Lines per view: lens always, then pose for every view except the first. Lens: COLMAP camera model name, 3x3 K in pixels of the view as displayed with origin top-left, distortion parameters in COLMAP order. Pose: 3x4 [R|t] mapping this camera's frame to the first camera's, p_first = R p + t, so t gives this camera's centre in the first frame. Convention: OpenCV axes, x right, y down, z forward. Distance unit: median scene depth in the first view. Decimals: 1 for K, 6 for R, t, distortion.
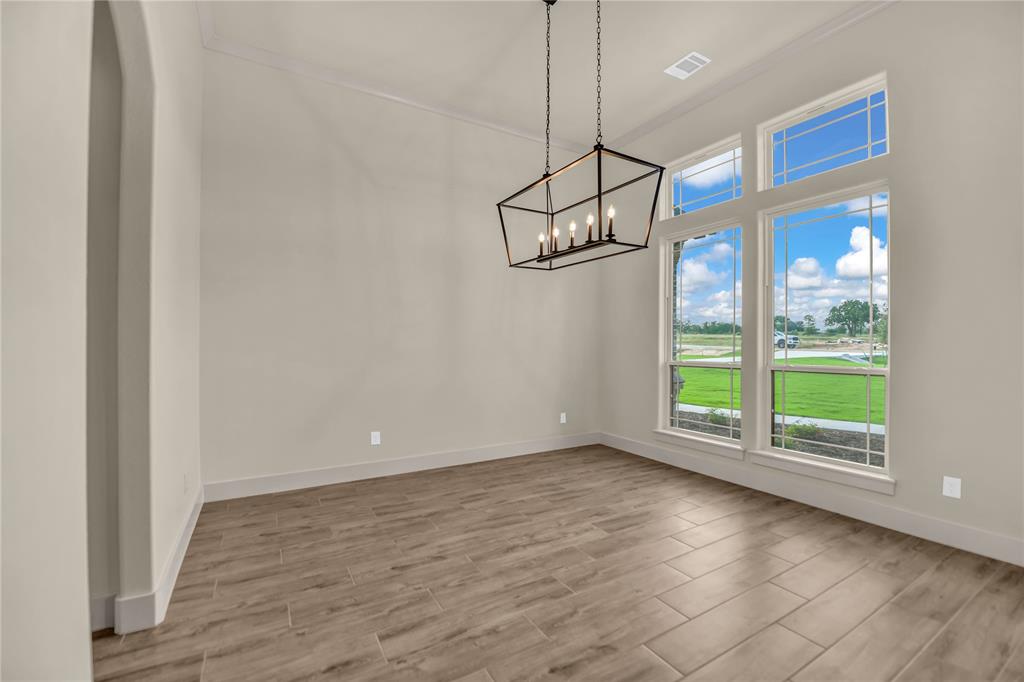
lens RADIAL K [[419.7, 0, 514.0], [0, 419.7, 345.4], [0, 0, 1]] dist [-0.002745, -0.000143]
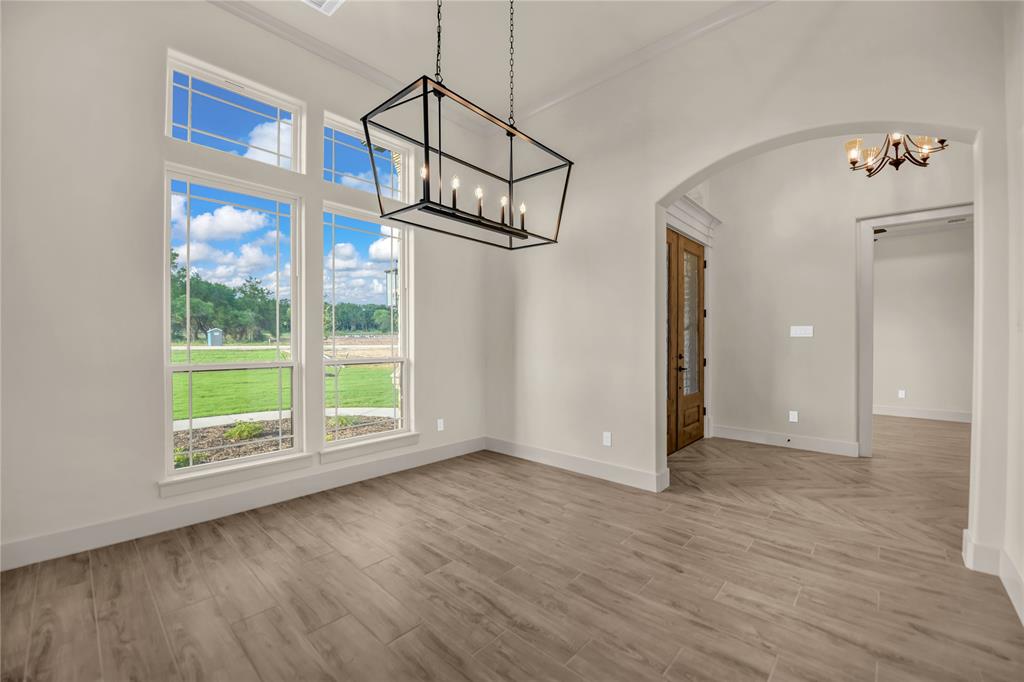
lens RADIAL K [[422.9, 0, 538.3], [0, 422.9, 338.7], [0, 0, 1]] dist [-0.008054, -0.000185]
pose [[-0.320074, 0.001691, 0.947391, -0.652362], [-0.003872, 0.999988, -0.003093, -0.000287], [-0.947385, -0.004658, -0.320063, 1.135029]]
